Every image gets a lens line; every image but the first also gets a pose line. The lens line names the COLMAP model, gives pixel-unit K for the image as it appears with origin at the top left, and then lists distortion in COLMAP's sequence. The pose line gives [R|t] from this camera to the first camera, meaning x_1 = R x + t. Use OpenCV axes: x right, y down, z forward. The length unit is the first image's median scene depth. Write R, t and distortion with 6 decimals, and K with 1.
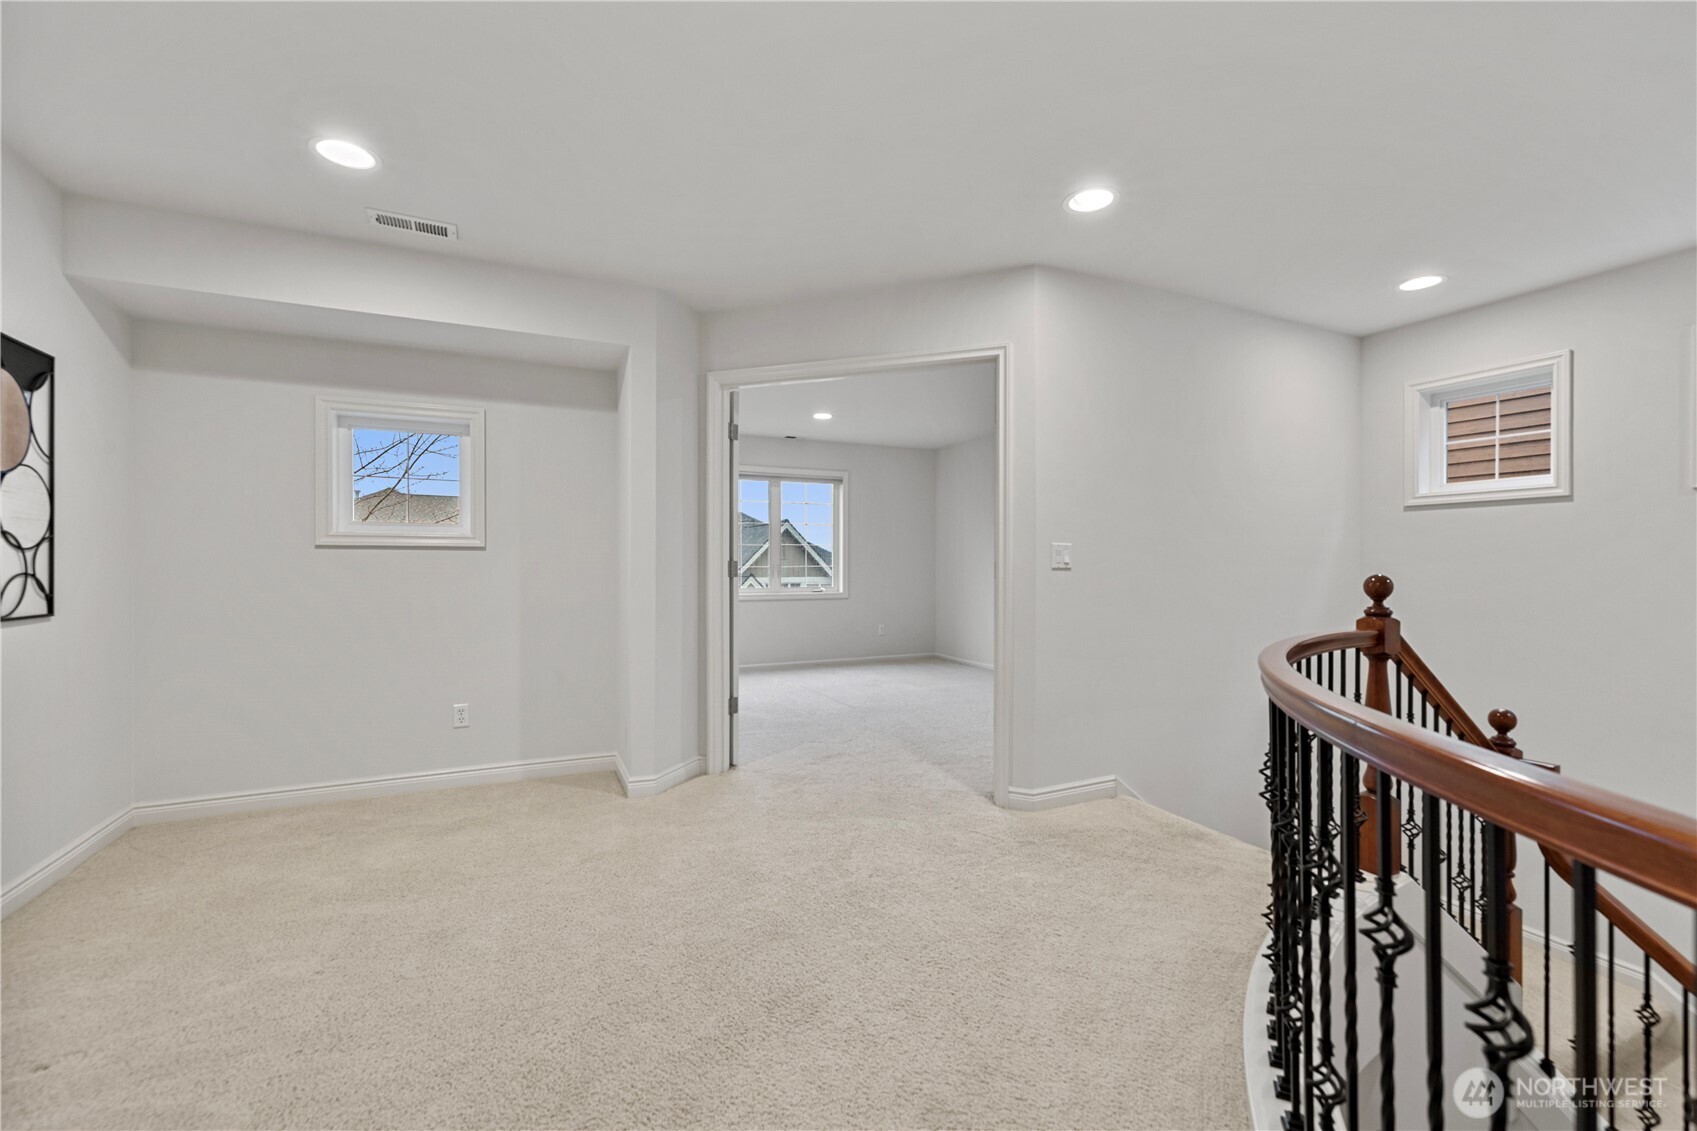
lens RADIAL K [[718.6, 0, 846.6], [0, 718.6, 563.0], [0, 0, 1]] dist [-0.000209, -0.000018]
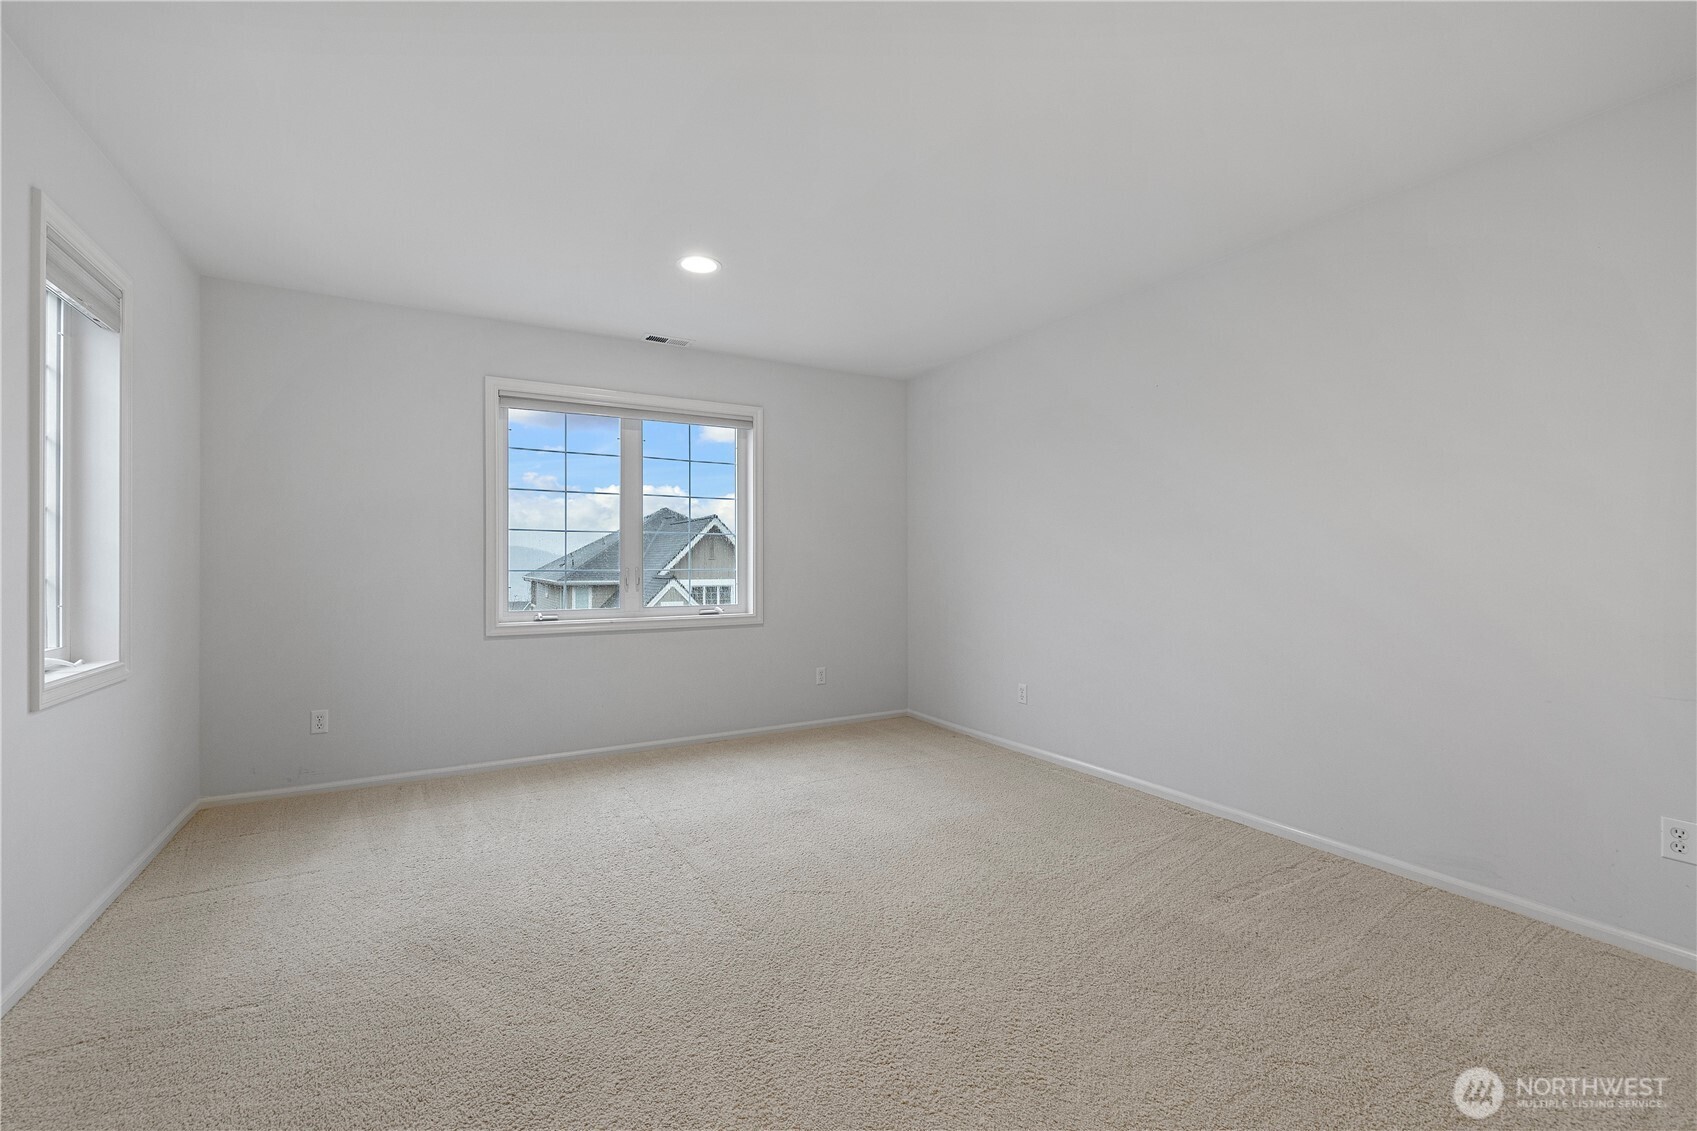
lens RADIAL K [[718.6, 0, 847.4], [0, 718.6, 565.2], [0, 0, 1]] dist [-0.000209, -0.000018]
pose [[0.996697, -0.002568, 0.081173, 0.023355], [0.002535, 0.999997, 0.000520, 0.001584], [-0.081174, -0.000313, 0.996700, 0.408535]]
